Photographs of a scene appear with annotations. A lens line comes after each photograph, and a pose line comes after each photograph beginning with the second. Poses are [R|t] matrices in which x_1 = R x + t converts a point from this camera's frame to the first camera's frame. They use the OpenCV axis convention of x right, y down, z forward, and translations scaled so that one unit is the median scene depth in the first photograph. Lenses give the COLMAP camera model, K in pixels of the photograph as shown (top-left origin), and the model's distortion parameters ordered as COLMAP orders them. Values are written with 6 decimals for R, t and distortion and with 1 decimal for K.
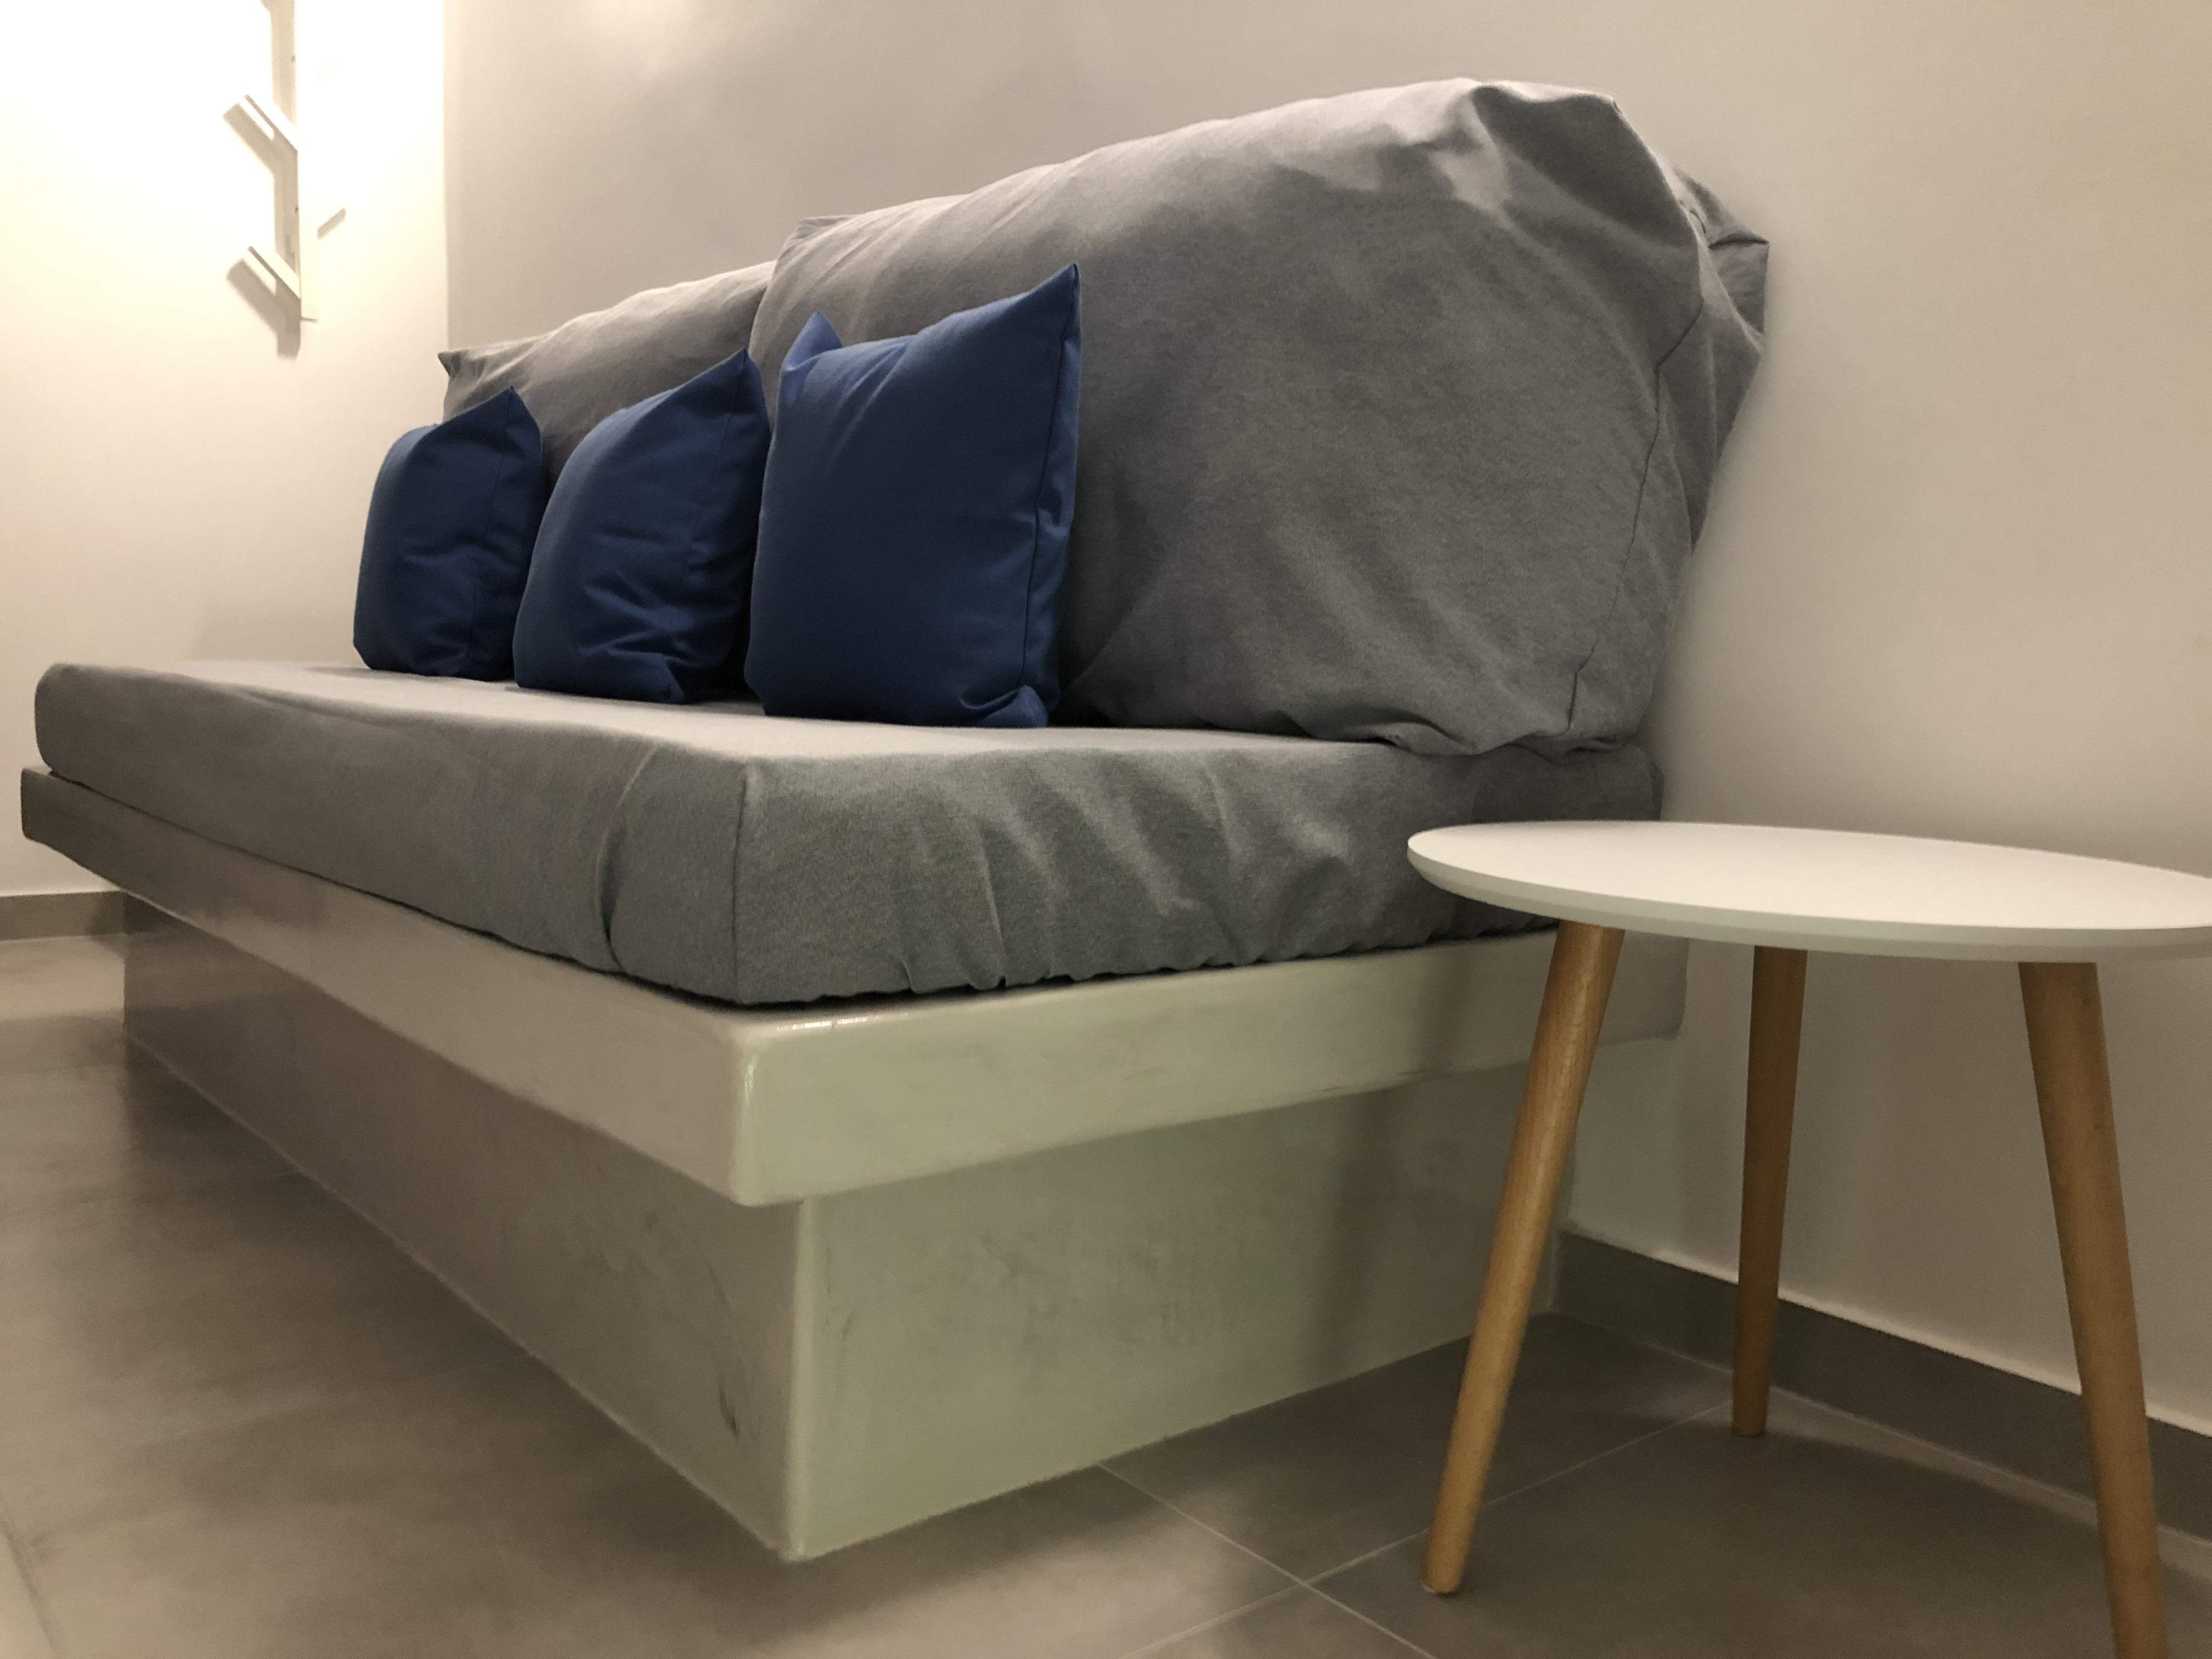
lens RADIAL K [[1782.8, 0, 1134.3], [0, 1782.8, 829.4], [0, 0, 1]] dist [0.050845, -0.002692]
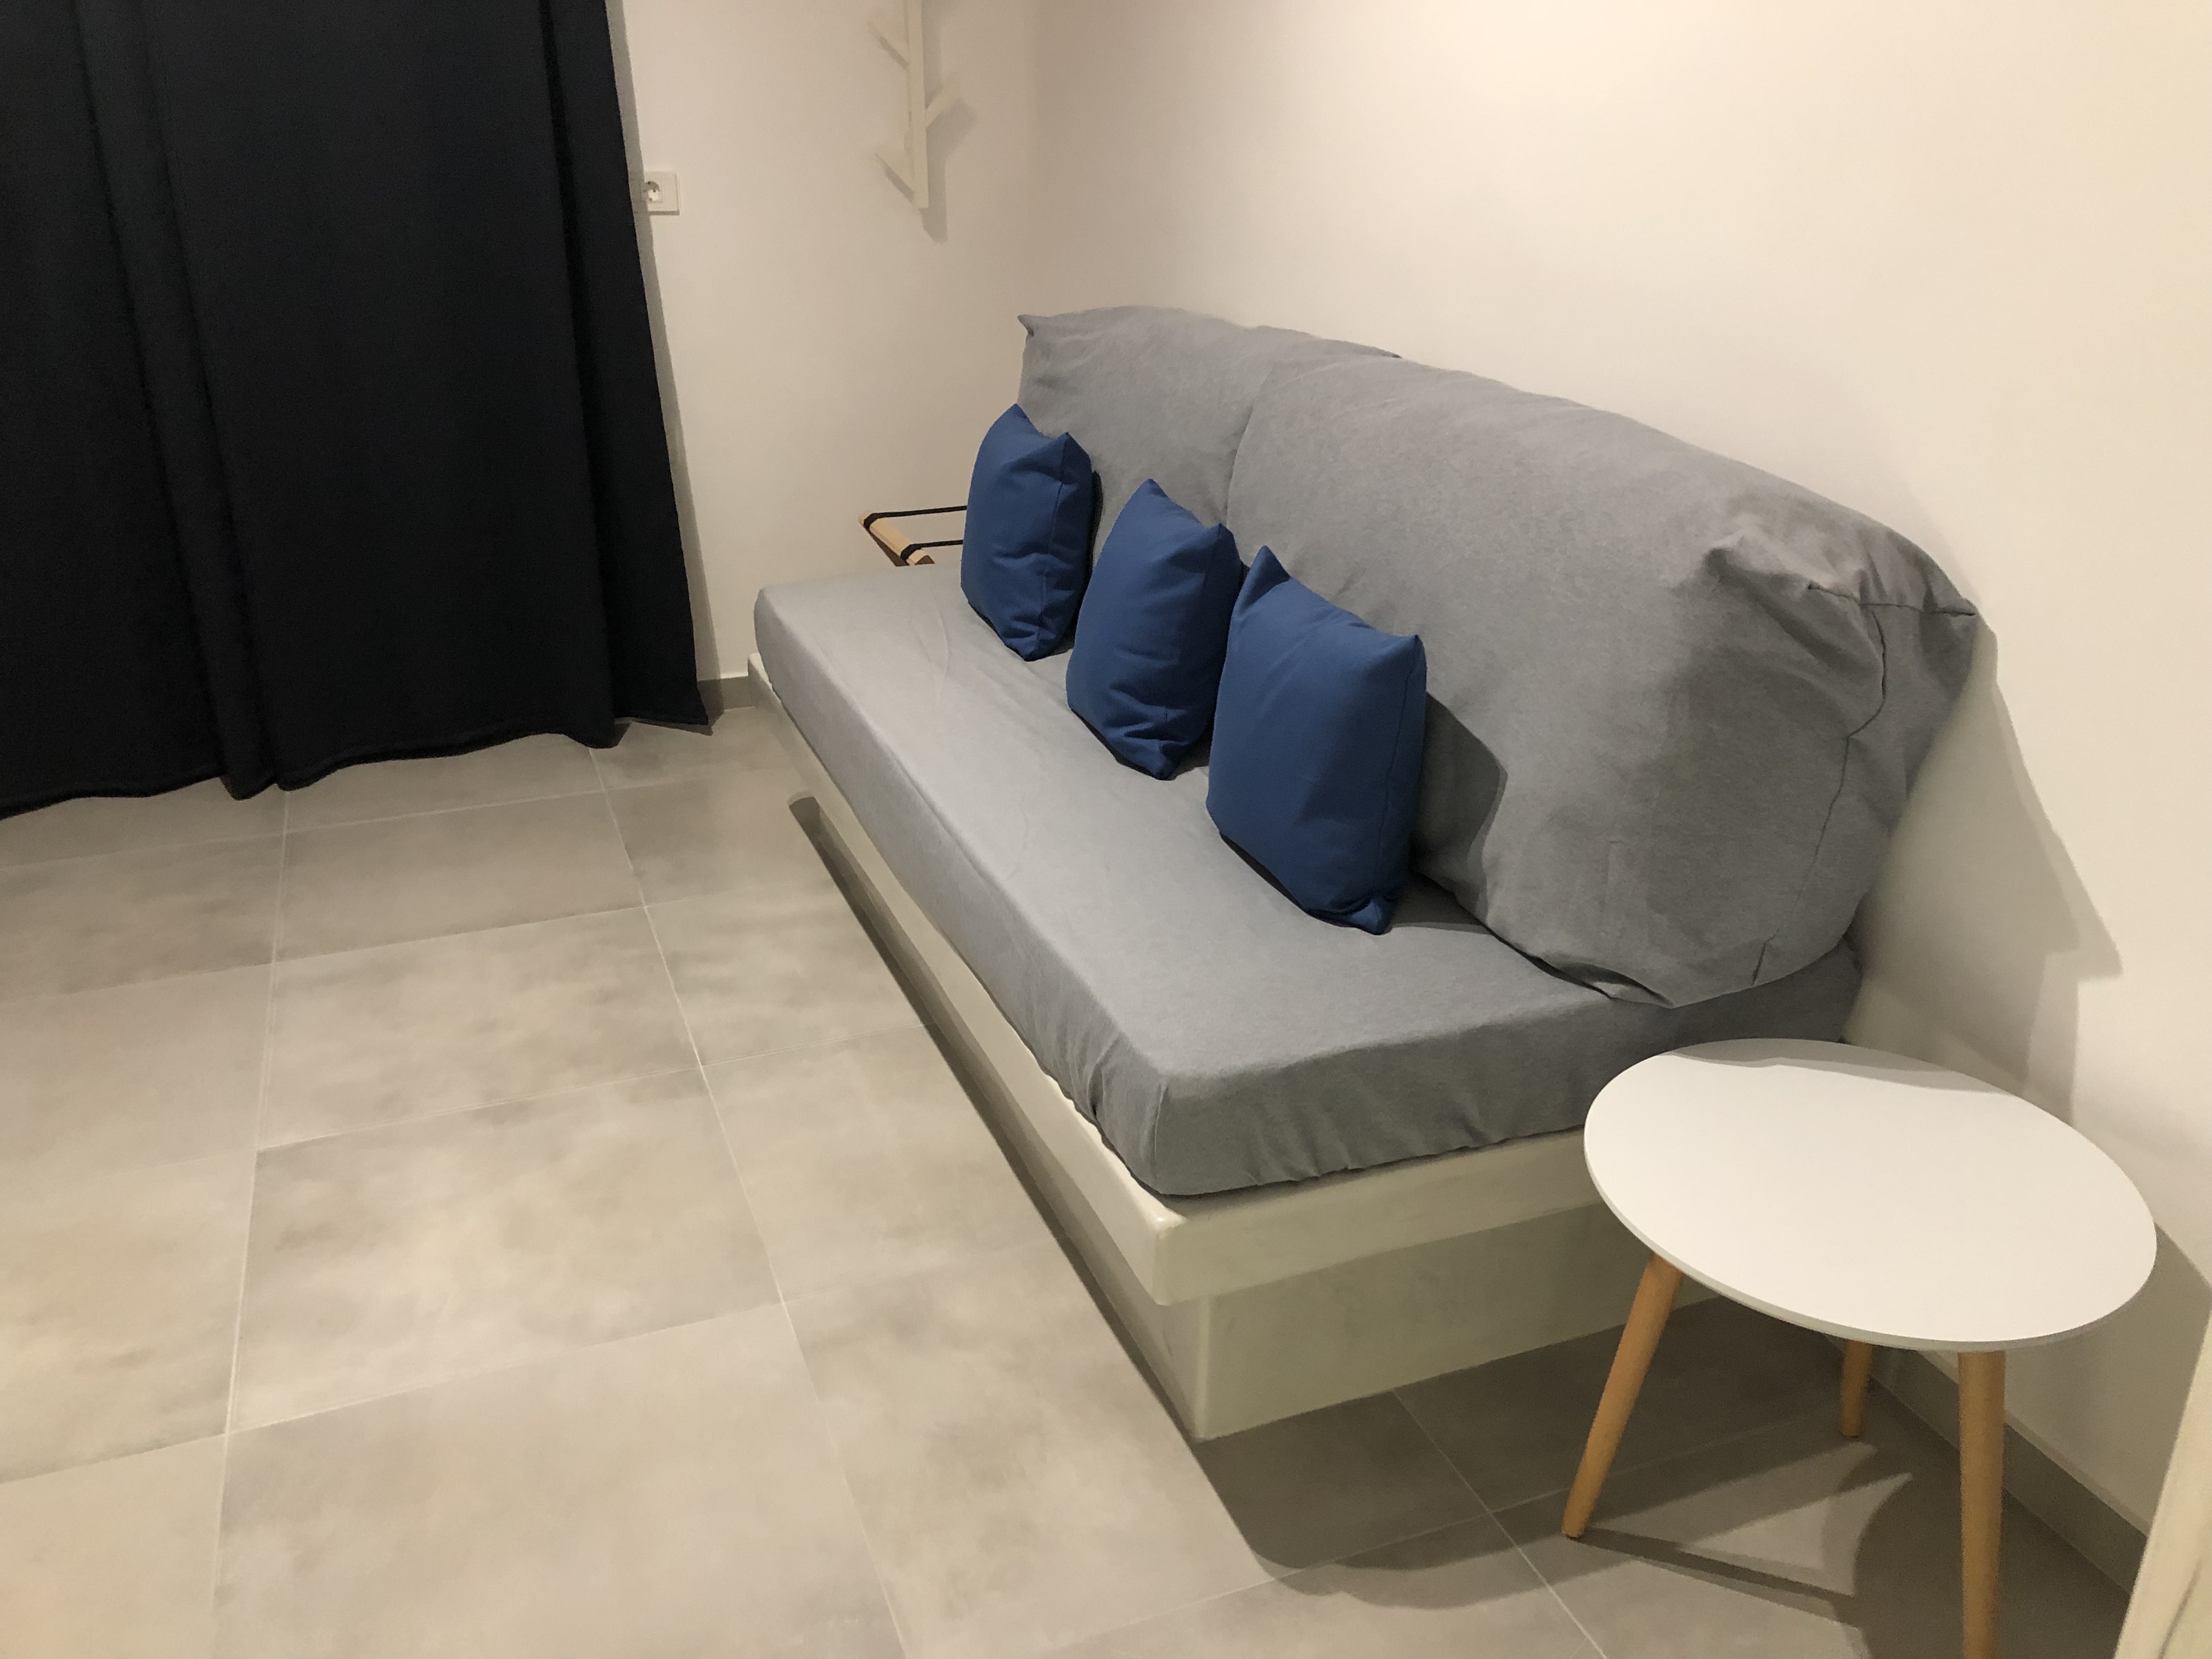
lens RADIAL K [[1806.4, 0, 1145.2], [0, 1806.4, 783.9], [0, 0, 1]] dist [0.010871, -0.009939]
pose [[0.951030, 0.086787, -0.296664, 0.196252], [-0.007125, 0.965674, 0.259660, -0.571371], [0.309016, -0.244831, 0.919003, -0.410346]]
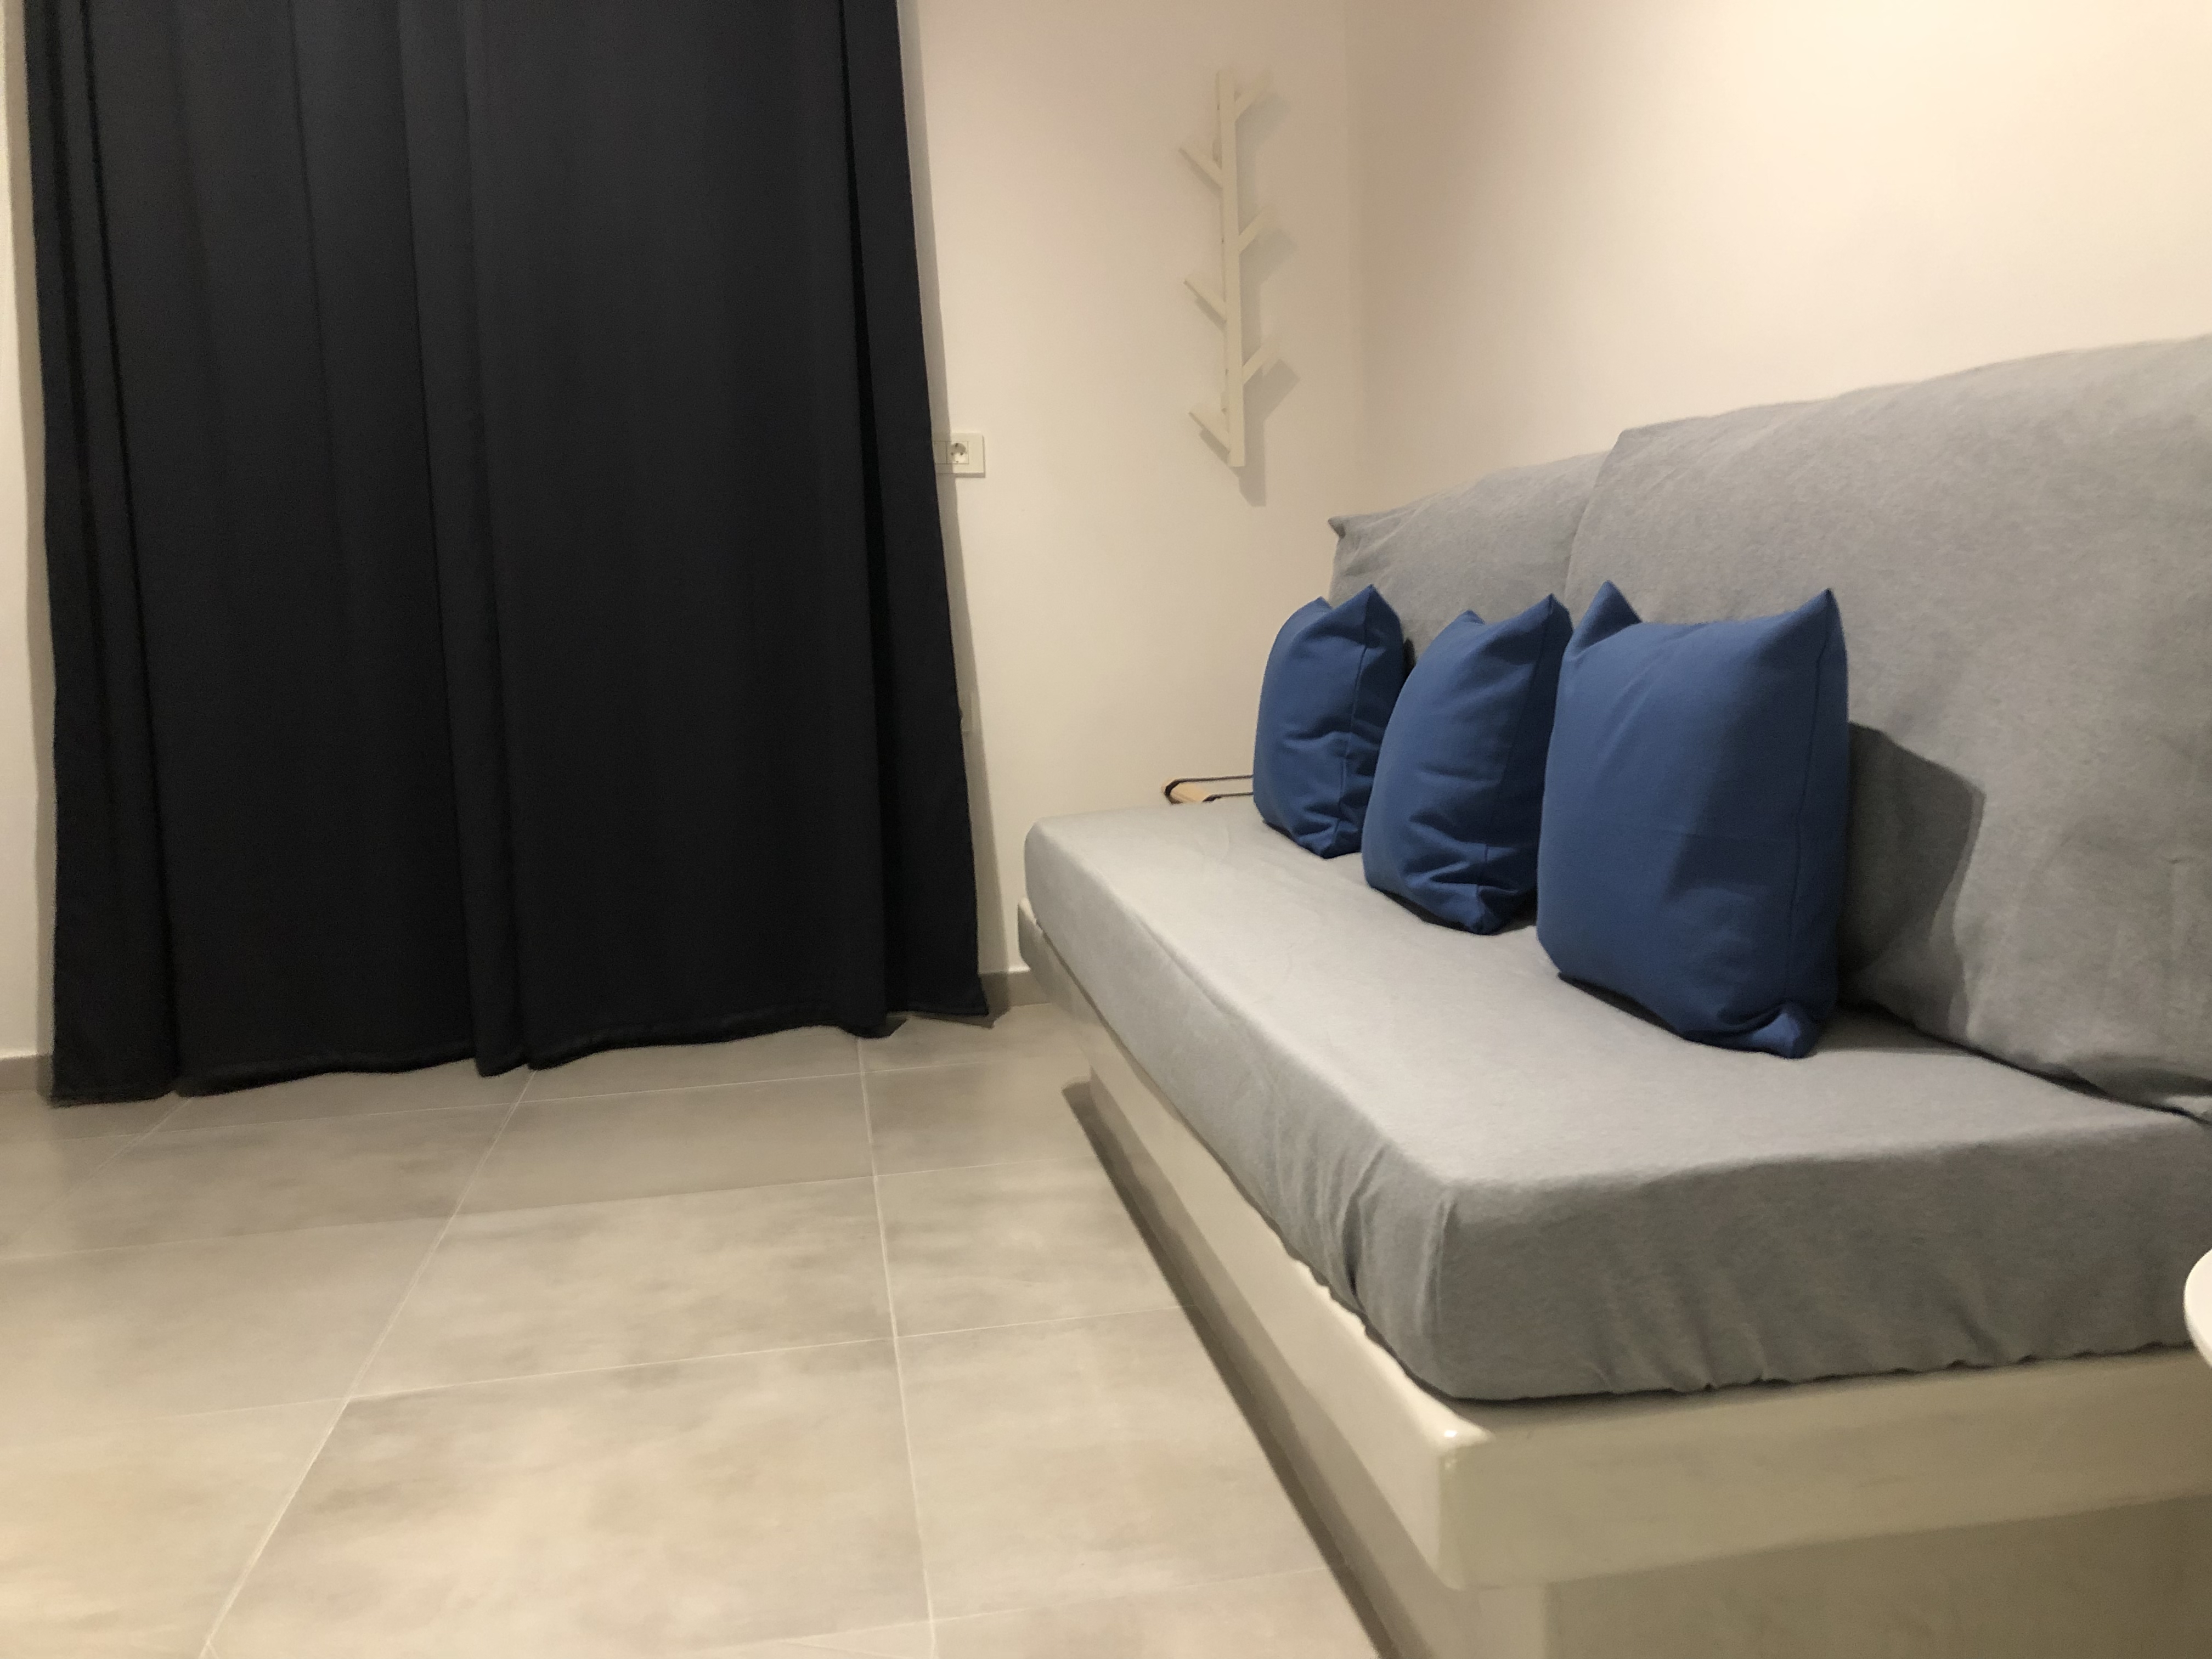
lens RADIAL K [[1806.4, 0, 1145.2], [0, 1806.4, 783.9], [0, 0, 1]] dist [0.010871, -0.009939]
pose [[0.869012, -0.009847, -0.494693, 0.129880], [0.011754, 0.999931, 0.000743, -0.214219], [0.494652, -0.006460, 0.869067, -0.042480]]
